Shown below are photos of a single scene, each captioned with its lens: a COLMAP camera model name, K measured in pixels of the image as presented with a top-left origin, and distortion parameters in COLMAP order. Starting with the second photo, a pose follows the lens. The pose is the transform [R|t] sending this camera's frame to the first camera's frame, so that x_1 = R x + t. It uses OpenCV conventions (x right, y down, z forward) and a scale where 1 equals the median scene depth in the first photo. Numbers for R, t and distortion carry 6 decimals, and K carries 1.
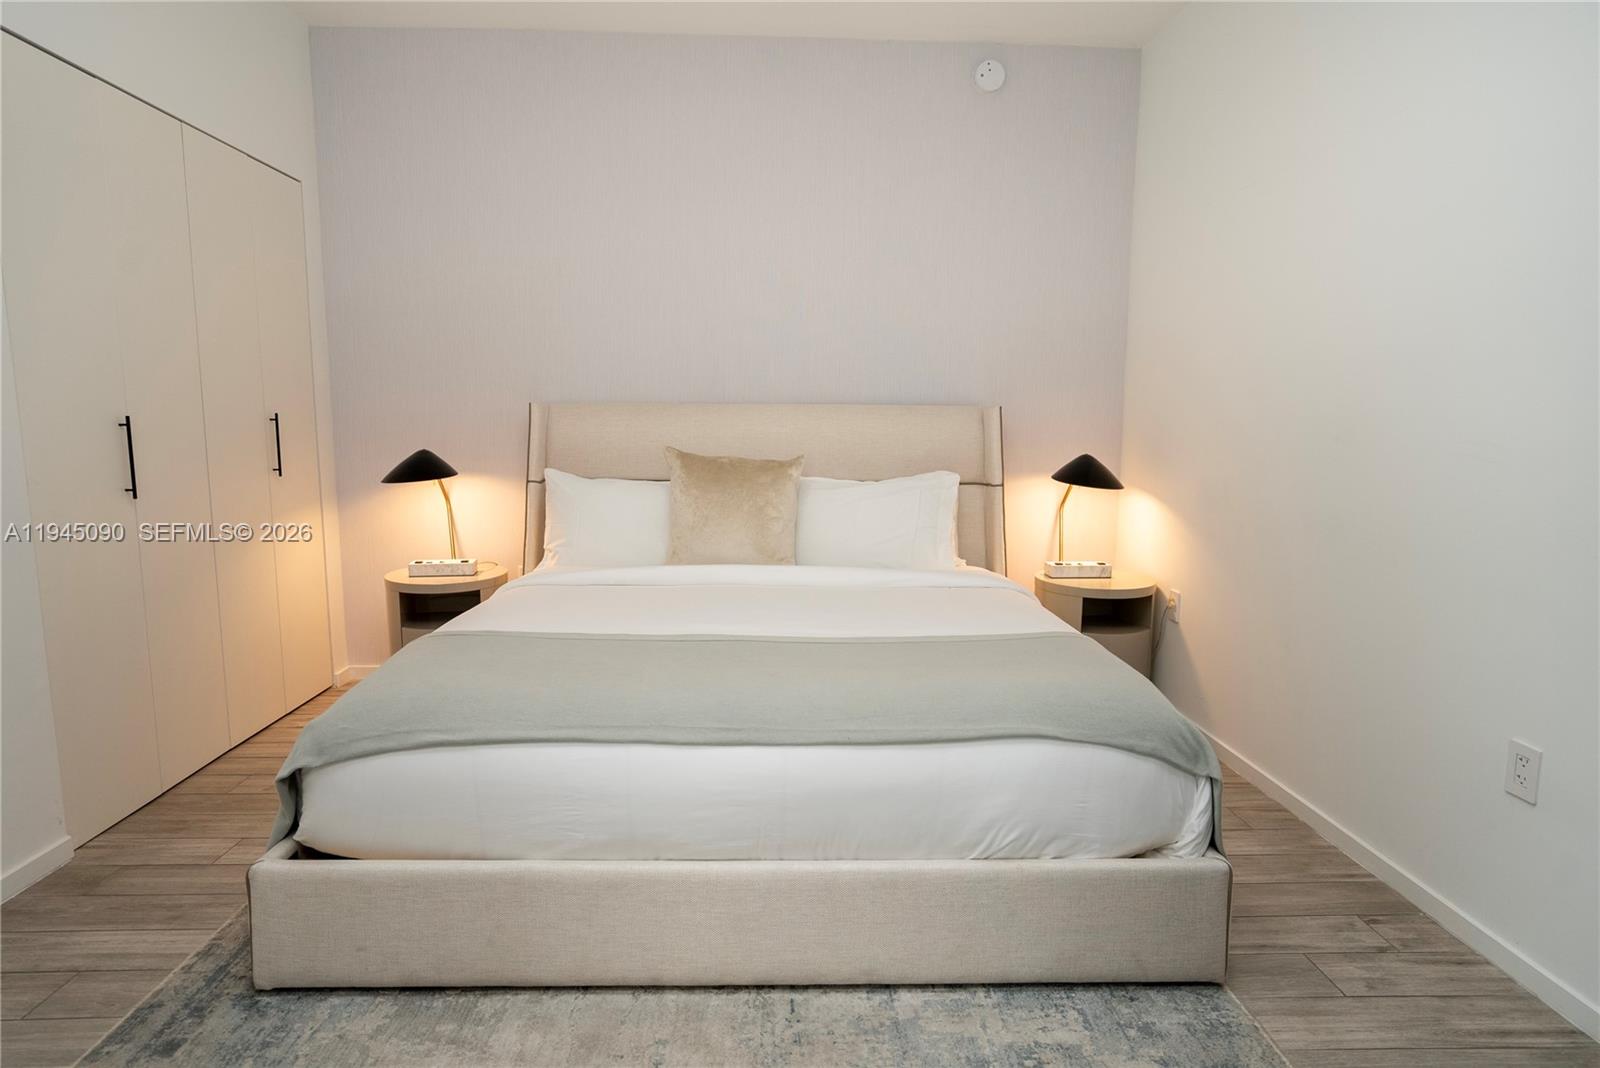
lens RADIAL K [[847.6, 0, 797.3], [0, 847.6, 573.0], [0, 0, 1]] dist [-0.014773, 0.000958]
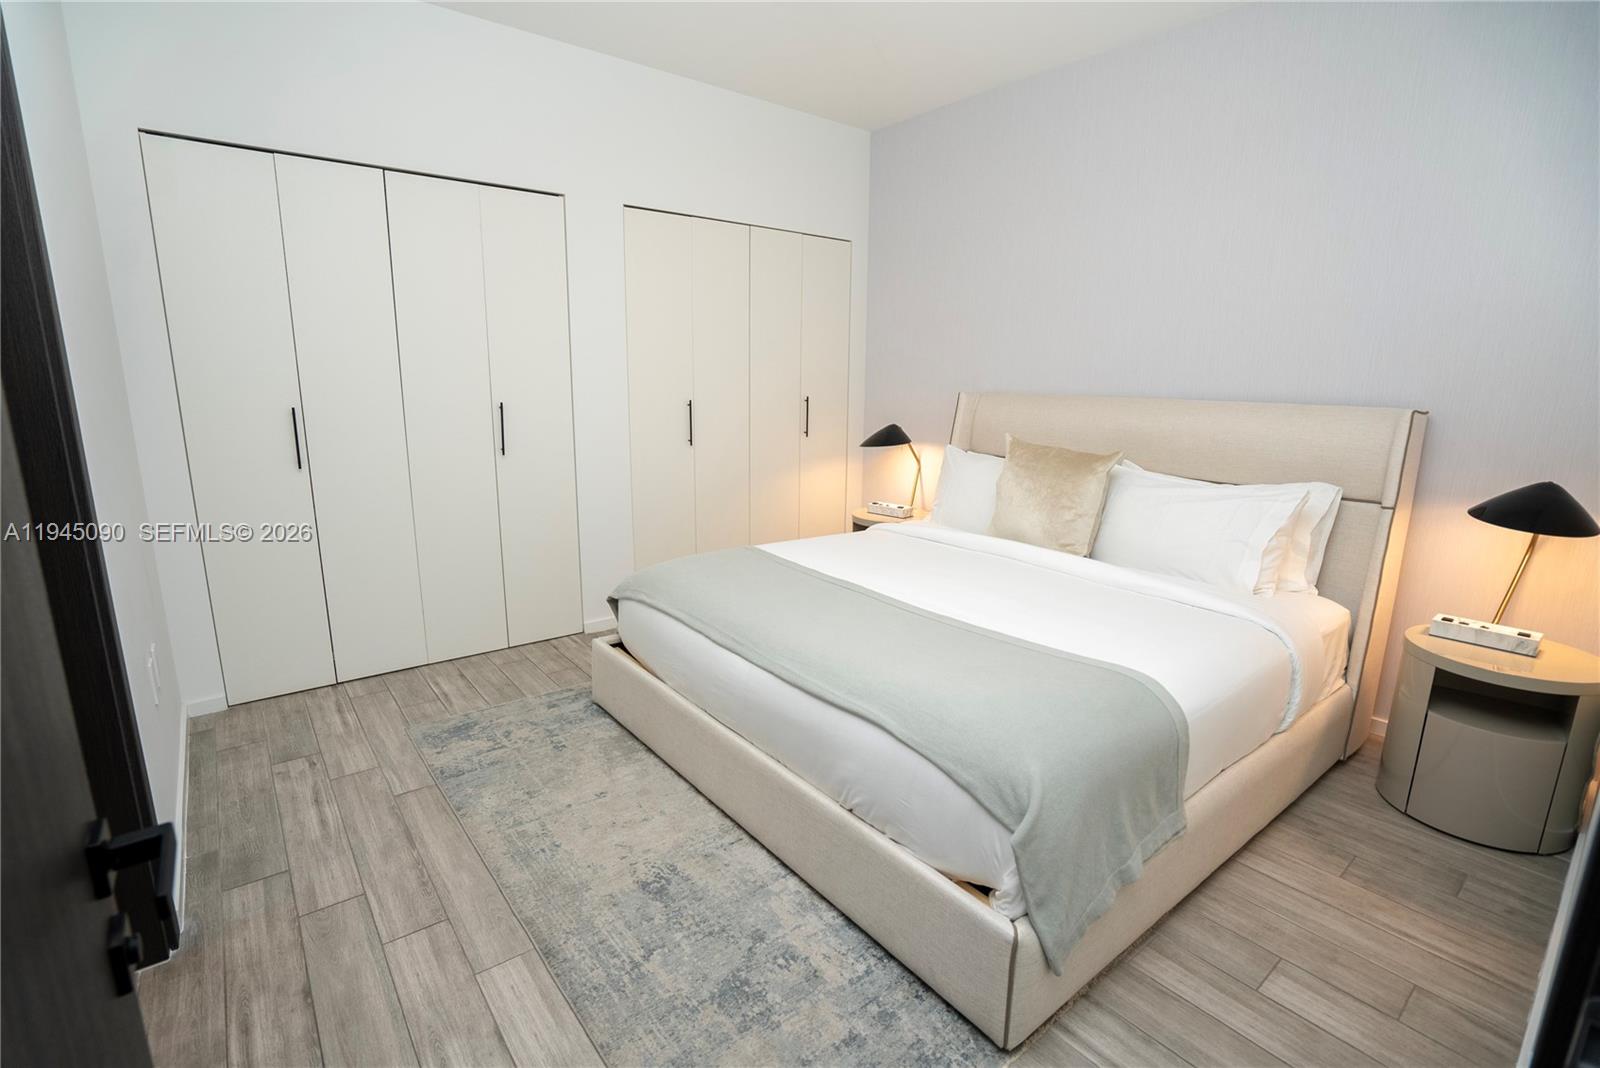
lens RADIAL K [[734.8, 0, 796.5], [0, 734.8, 535.7], [0, 0, 1]] dist [-0.058476, 0.019944]
pose [[0.593762, 0.171976, -0.786048, 0.899448], [-0.145827, 0.983715, 0.105068, -0.135840], [0.791316, 0.052242, 0.609171, 0.292525]]
